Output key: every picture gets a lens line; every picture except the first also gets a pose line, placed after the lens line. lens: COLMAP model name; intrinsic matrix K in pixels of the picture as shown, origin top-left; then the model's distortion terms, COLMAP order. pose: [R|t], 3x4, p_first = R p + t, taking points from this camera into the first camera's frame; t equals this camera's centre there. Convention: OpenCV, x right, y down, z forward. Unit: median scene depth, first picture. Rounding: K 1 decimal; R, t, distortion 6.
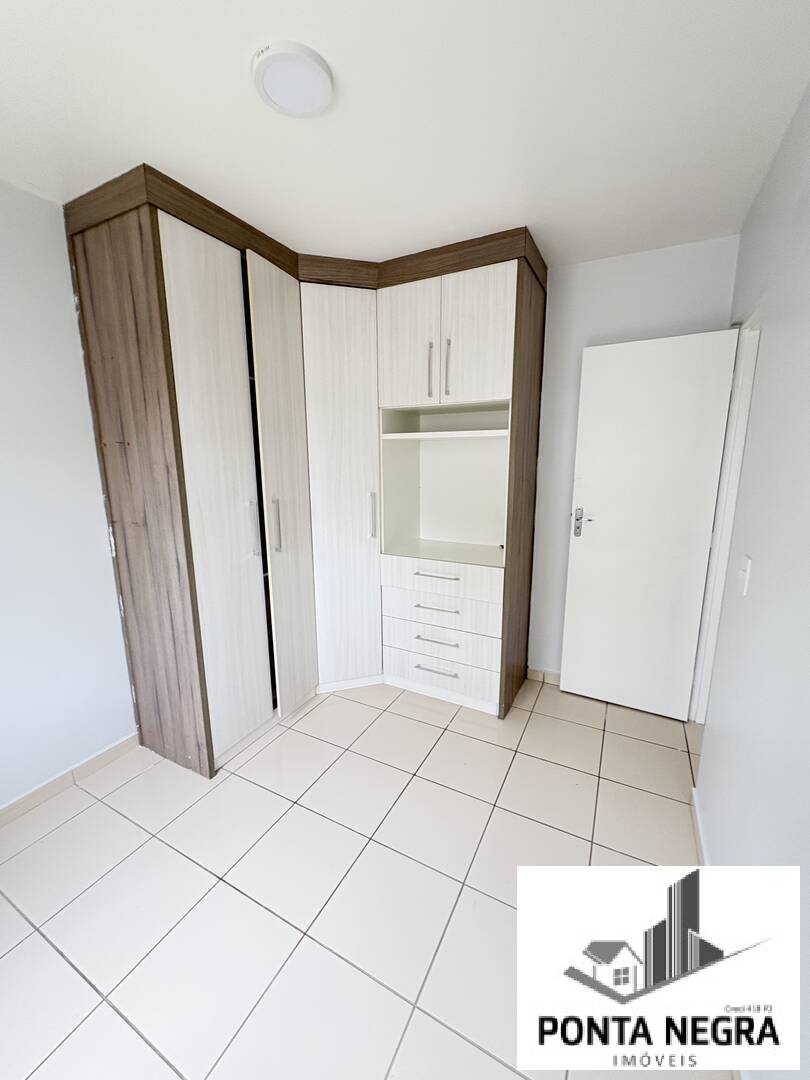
lens RADIAL K [[430.6, 0, 403.0], [0, 430.6, 540.1], [0, 0, 1]] dist [0.000282, 0.000071]
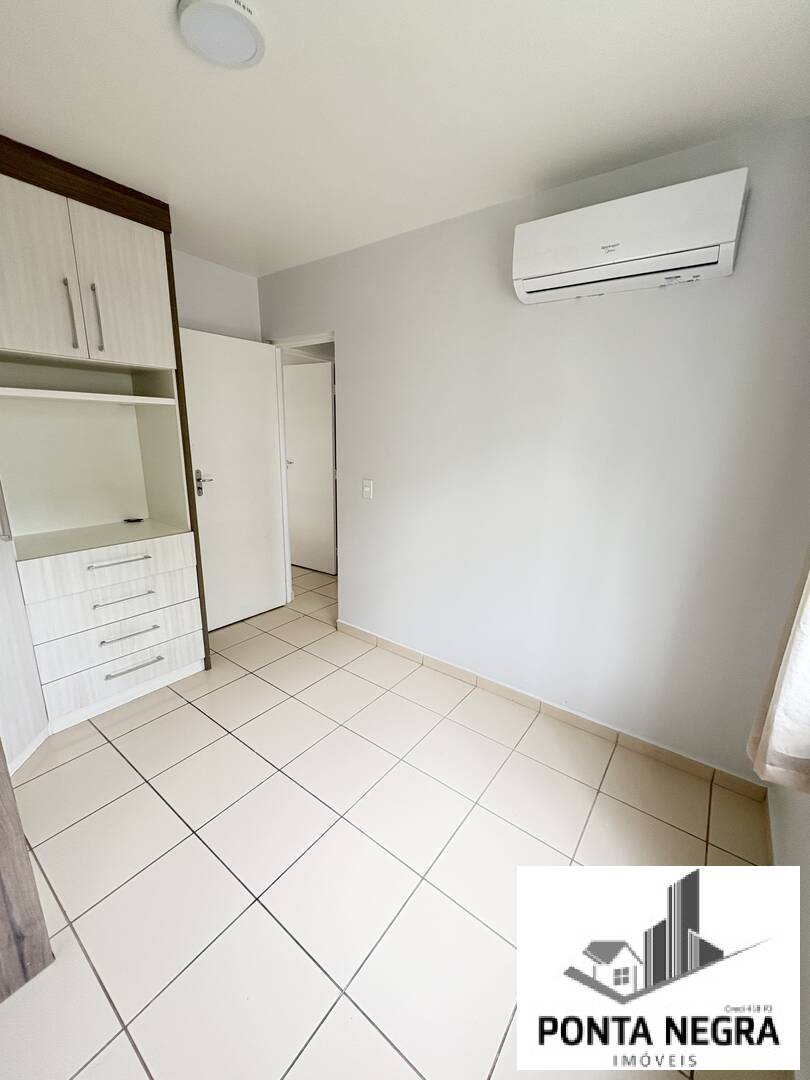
lens RADIAL K [[430.6, 0, 403.0], [0, 430.6, 540.1], [0, 0, 1]] dist [0.000282, 0.000071]
pose [[0.155356, -0.237744, 0.958823, -0.723245], [0.164121, 0.963331, 0.212270, -0.055673], [-0.974130, 0.124385, 0.188678, 0.296563]]
